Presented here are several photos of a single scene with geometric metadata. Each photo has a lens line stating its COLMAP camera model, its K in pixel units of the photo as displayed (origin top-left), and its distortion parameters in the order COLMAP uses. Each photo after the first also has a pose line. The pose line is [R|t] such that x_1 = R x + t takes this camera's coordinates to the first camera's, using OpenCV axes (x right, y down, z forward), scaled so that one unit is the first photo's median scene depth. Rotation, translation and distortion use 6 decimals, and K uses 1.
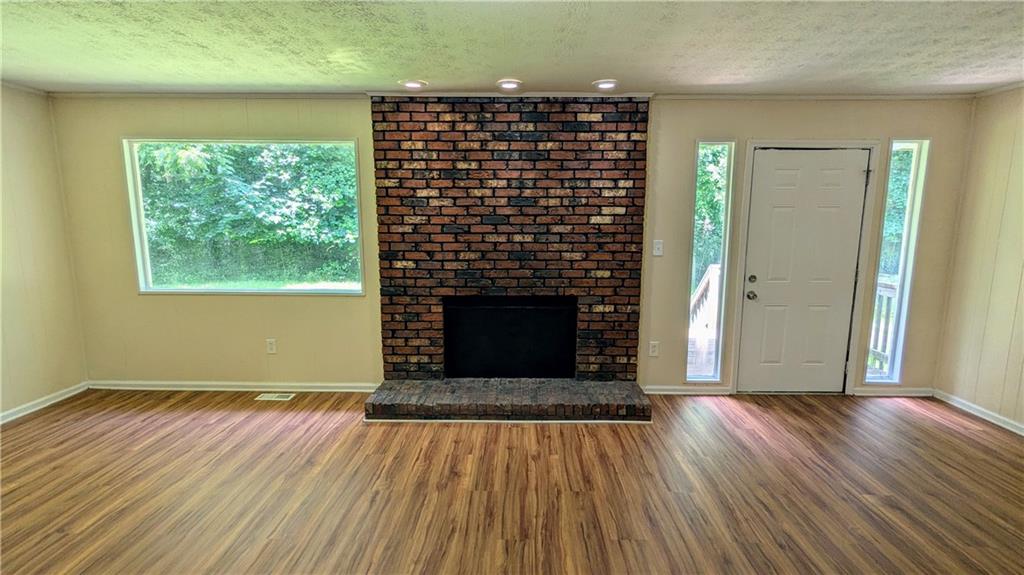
lens RADIAL K [[484.0, 0, 513.3], [0, 484.0, 297.0], [0, 0, 1]] dist [0.000992, -0.000726]
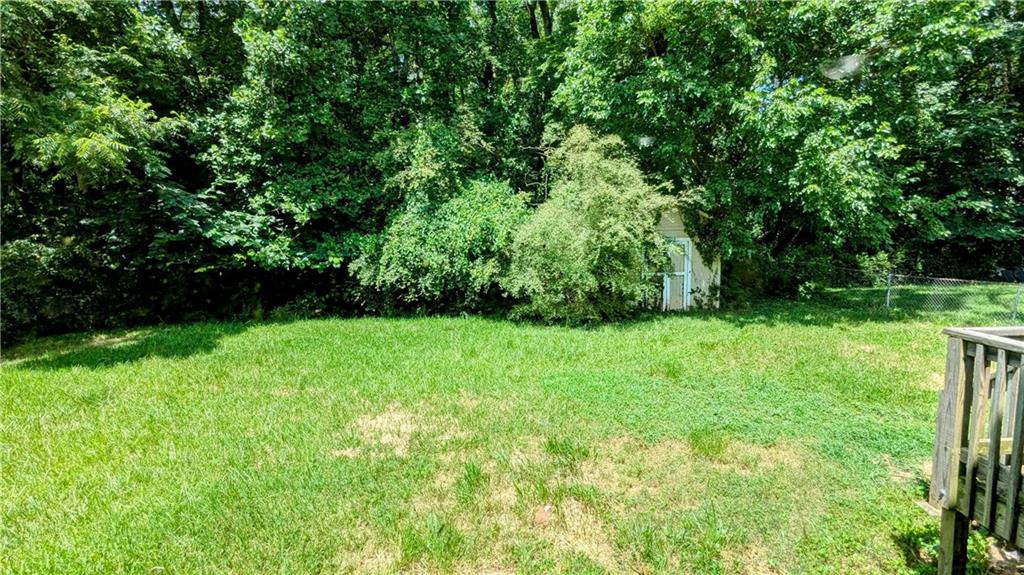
lens RADIAL K [[484.0, 0, 501.0], [0, 484.0, 312.7], [0, 0, 1]] dist [0.000992, -0.000726]
pose [[0.998160, -0.032276, 0.051326, -0.122347], [0.032069, 0.999474, 0.004846, -0.038967], [-0.051455, -0.003191, 0.998670, 0.243255]]
